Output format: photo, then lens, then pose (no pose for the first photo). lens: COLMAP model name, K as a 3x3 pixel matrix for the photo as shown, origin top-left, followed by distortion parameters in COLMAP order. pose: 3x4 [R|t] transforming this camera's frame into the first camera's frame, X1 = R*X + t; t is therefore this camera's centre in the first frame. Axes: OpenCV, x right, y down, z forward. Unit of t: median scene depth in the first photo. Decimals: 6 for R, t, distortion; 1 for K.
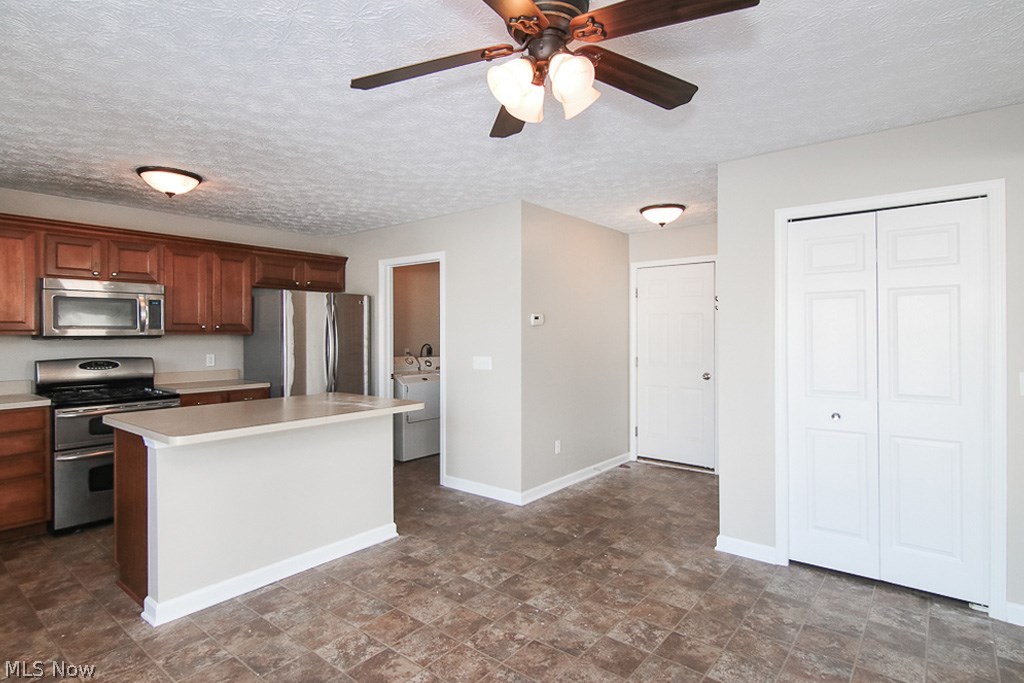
lens RADIAL K [[541.3, 0, 512.6], [0, 541.3, 333.1], [0, 0, 1]] dist [0.003322, -0.000929]
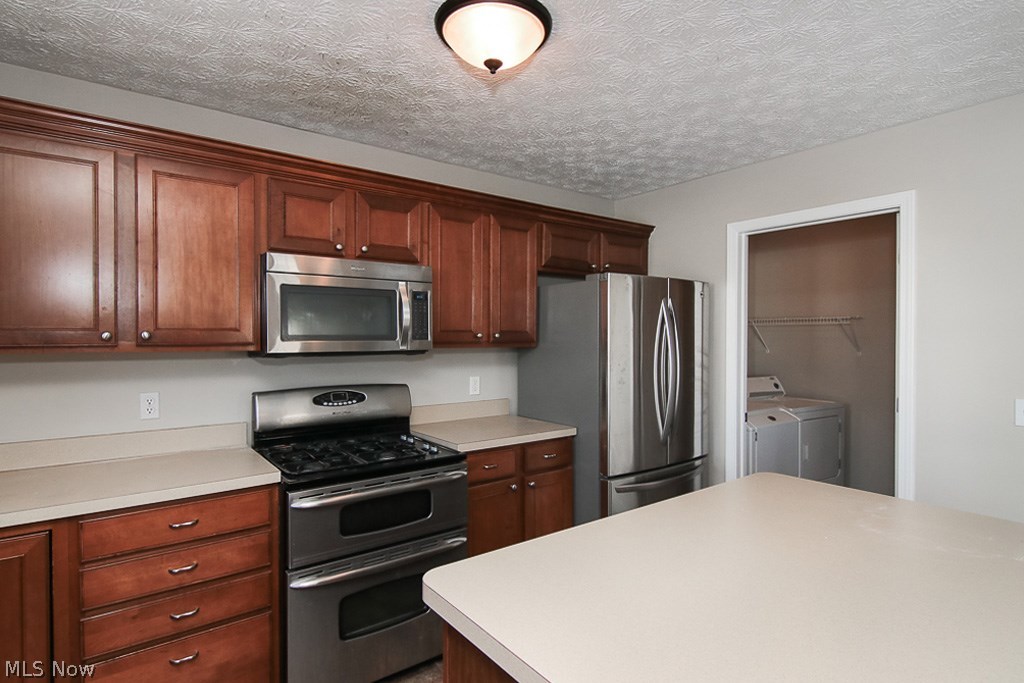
lens RADIAL K [[536.5, 0, 512.0], [0, 536.5, 341.5], [0, 0, 1]] dist [0.004354, 0.000108]
pose [[0.968917, 0.004589, -0.247343, -0.417512], [-0.001901, 0.999937, 0.011106, -0.012829], [0.247378, -0.010290, 0.968864, 0.453449]]
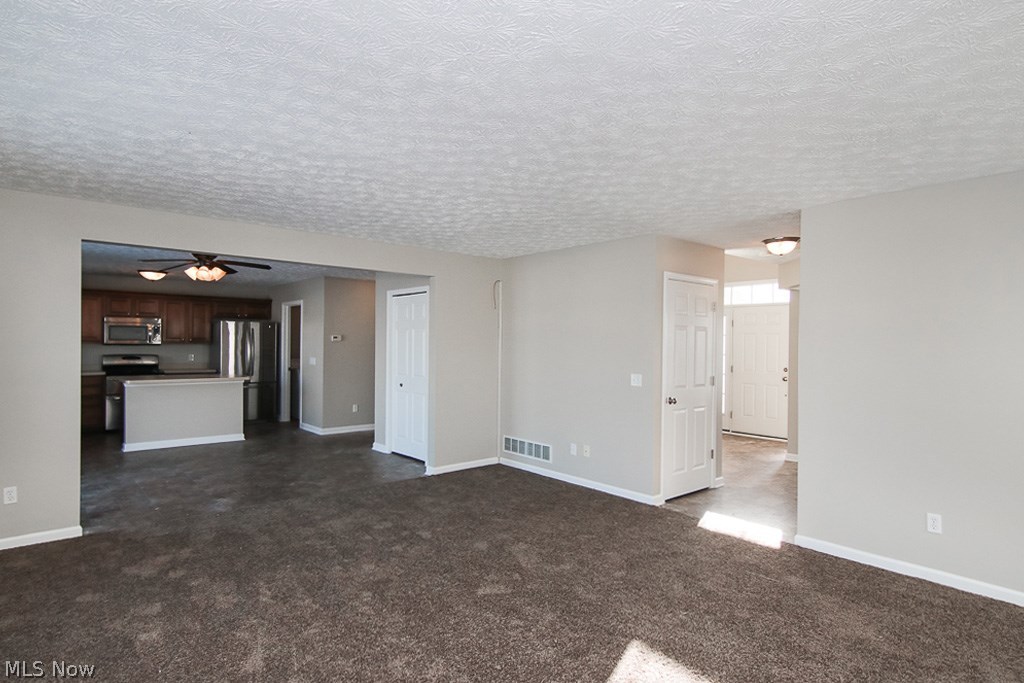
lens RADIAL K [[558.5, 0, 512.0], [0, 558.5, 341.5], [0, 0, 1]] dist [0.001787, 0.000389]
pose [[0.985747, 0.013579, -0.167687, 1.007551], [-0.014153, 0.999897, -0.002230, -0.018922], [0.167639, 0.004572, 0.985838, -0.841988]]
